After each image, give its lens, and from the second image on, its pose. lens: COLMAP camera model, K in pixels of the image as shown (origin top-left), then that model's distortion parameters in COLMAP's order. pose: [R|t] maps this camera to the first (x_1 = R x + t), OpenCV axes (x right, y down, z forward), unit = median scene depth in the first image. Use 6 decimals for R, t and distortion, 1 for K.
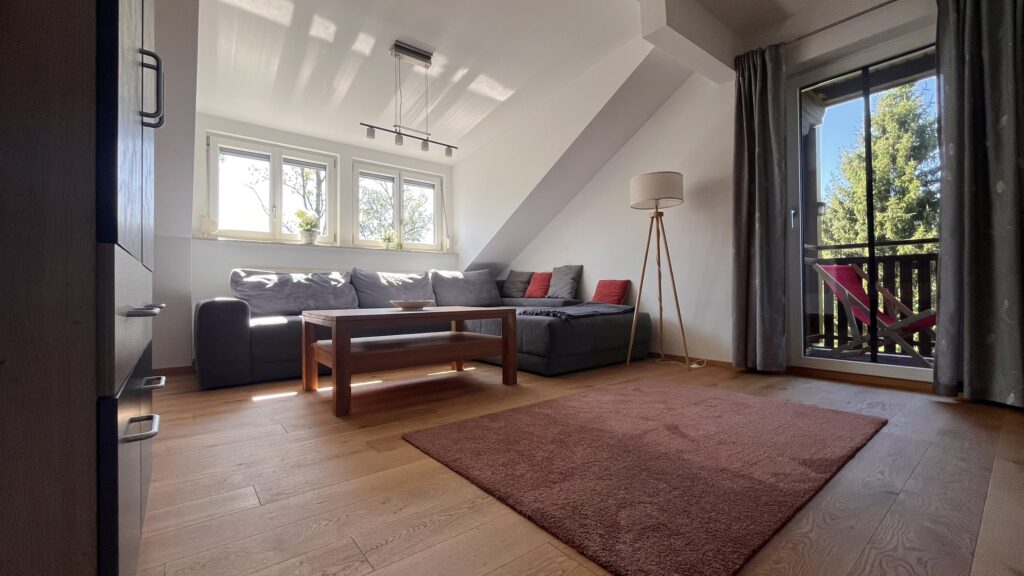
lens RADIAL K [[419.0, 0, 512.0], [0, 419.0, 288.0], [0, 0, 1]] dist [0.000563, 0.000077]
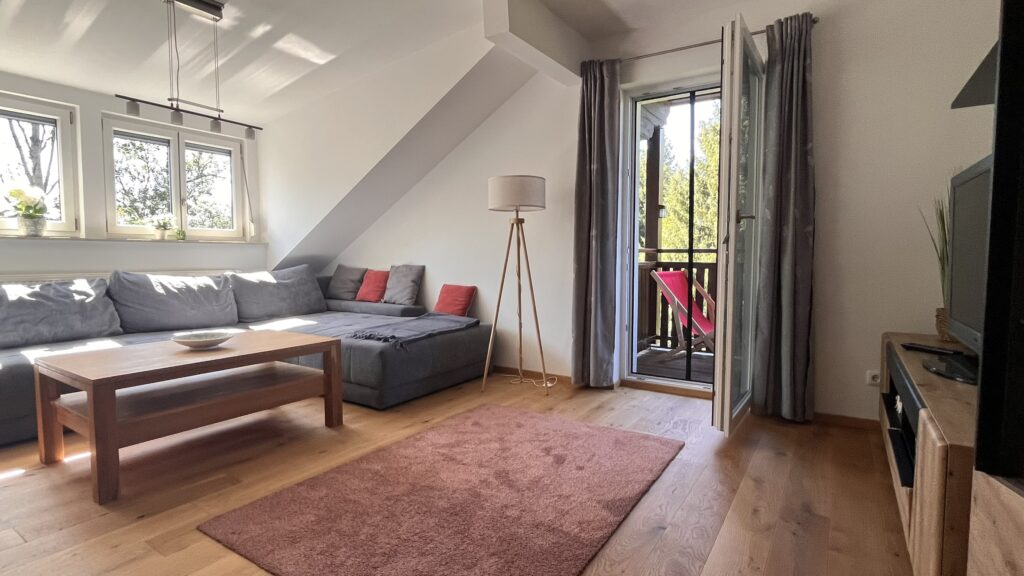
lens RADIAL K [[506.3, 0, 512.0], [0, 506.3, 288.0], [0, 0, 1]] dist [-0.004016, 0.000328]
pose [[0.949970, -0.011319, 0.312137, 0.015355], [-0.010525, 0.997616, 0.068207, -0.102675], [-0.312165, -0.068080, 0.947586, -0.067149]]
